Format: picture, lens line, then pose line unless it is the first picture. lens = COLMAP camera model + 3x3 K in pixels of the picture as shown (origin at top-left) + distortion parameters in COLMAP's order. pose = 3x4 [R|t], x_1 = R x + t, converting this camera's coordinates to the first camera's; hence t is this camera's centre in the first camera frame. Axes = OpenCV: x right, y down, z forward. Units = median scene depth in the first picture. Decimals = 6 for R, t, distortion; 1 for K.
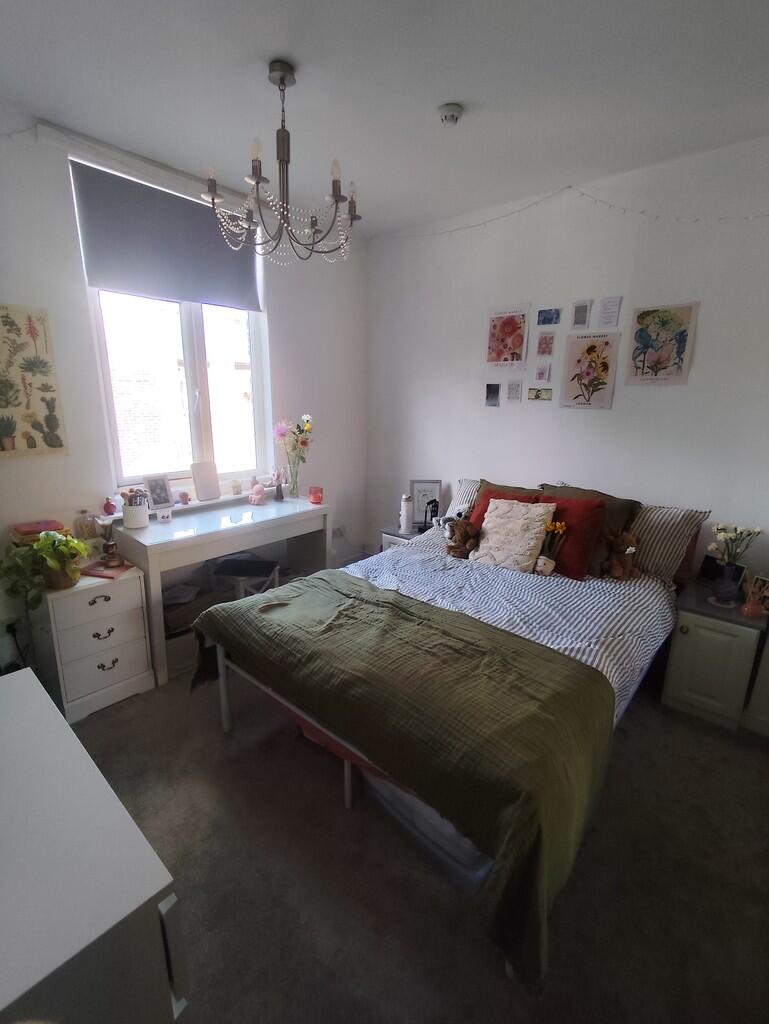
lens RADIAL K [[466.6, 0, 384.5], [0, 466.6, 512.0], [0, 0, 1]] dist [-0.001377, 0.000431]
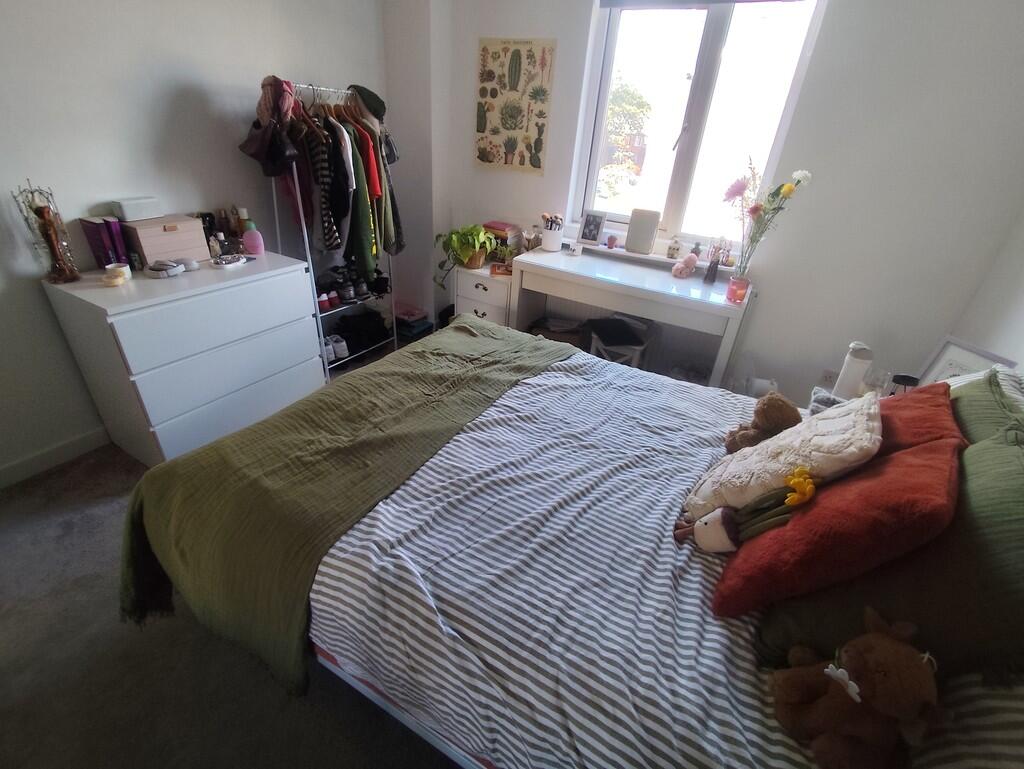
lens RADIAL K [[466.6, 0, 518.1], [0, 466.6, 379.1], [0, 0, 1]] dist [-0.001377, 0.000431]
pose [[0.226286, 0.468591, -0.853942, 0.622525], [-0.314925, 0.864794, 0.391093, -0.126804], [0.921746, 0.180429, 0.343262, 0.655276]]
